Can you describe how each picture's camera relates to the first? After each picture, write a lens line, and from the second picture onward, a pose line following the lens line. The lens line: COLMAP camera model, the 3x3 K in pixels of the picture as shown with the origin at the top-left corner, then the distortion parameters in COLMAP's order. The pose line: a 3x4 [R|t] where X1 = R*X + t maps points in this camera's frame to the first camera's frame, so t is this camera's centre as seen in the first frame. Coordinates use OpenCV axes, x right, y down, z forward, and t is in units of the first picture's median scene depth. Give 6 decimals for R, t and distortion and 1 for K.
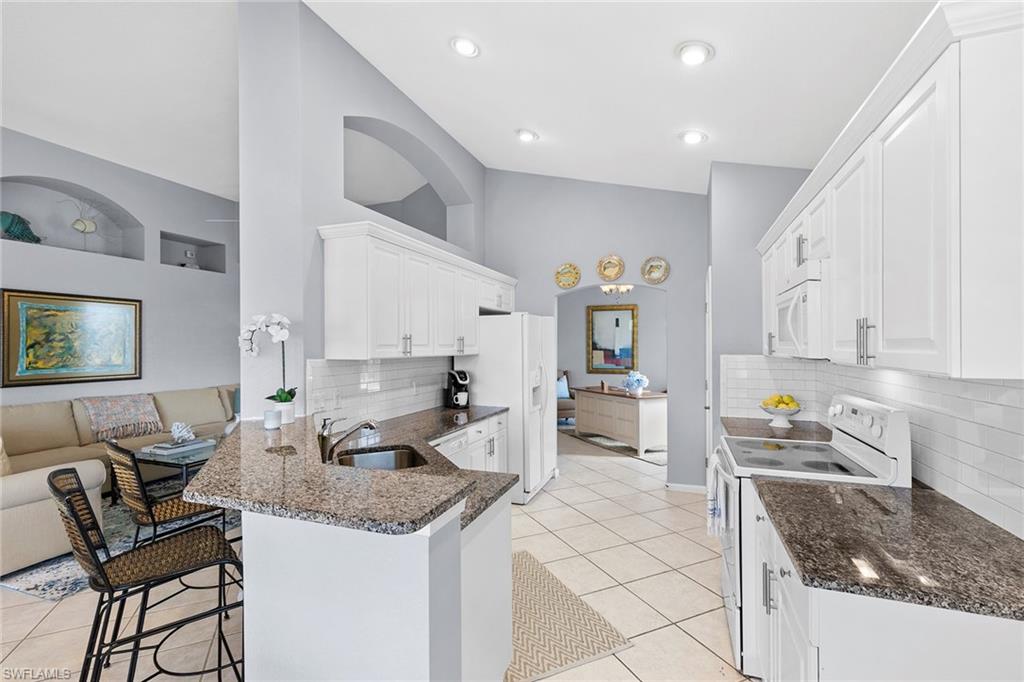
lens RADIAL K [[457.0, 0, 513.8], [0, 457.0, 344.3], [0, 0, 1]] dist [0.013711, -0.000159]
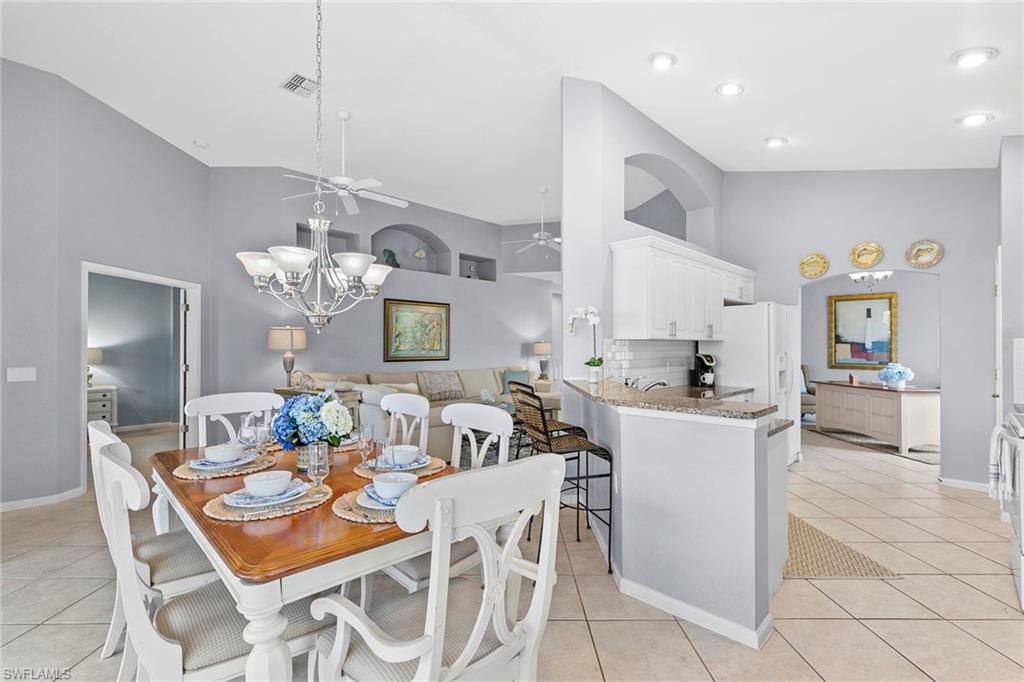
lens RADIAL K [[456.6, 0, 512.0], [0, 456.6, 341.0], [0, 0, 1]] dist [0.004063, 0.000357]
pose [[0.909892, 0.002415, -0.414838, -0.063933], [-0.004625, 0.999980, -0.004323, 0.023430], [0.414820, 0.005852, 0.909885, -0.188063]]
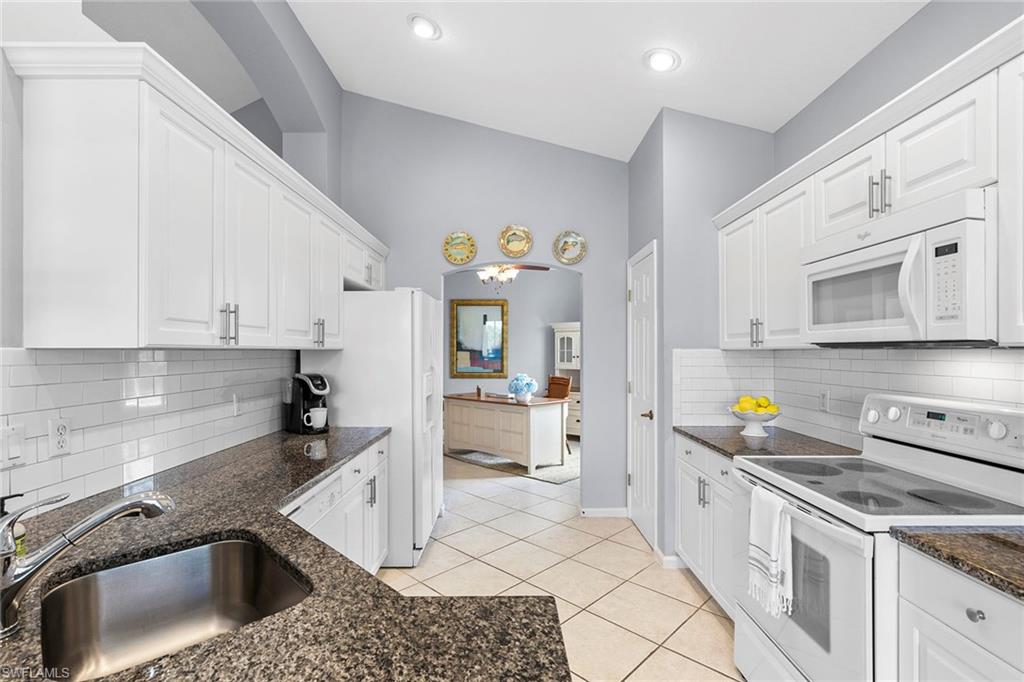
lens RADIAL K [[471.3, 0, 510.7], [0, 471.3, 349.7], [0, 0, 1]] dist [-0.001197, -0.000399]
pose [[0.937085, 0.004080, 0.349079, -0.066841], [-0.003886, 0.999992, -0.001258, 0.017262], [-0.349081, -0.000178, 0.937093, 0.211672]]
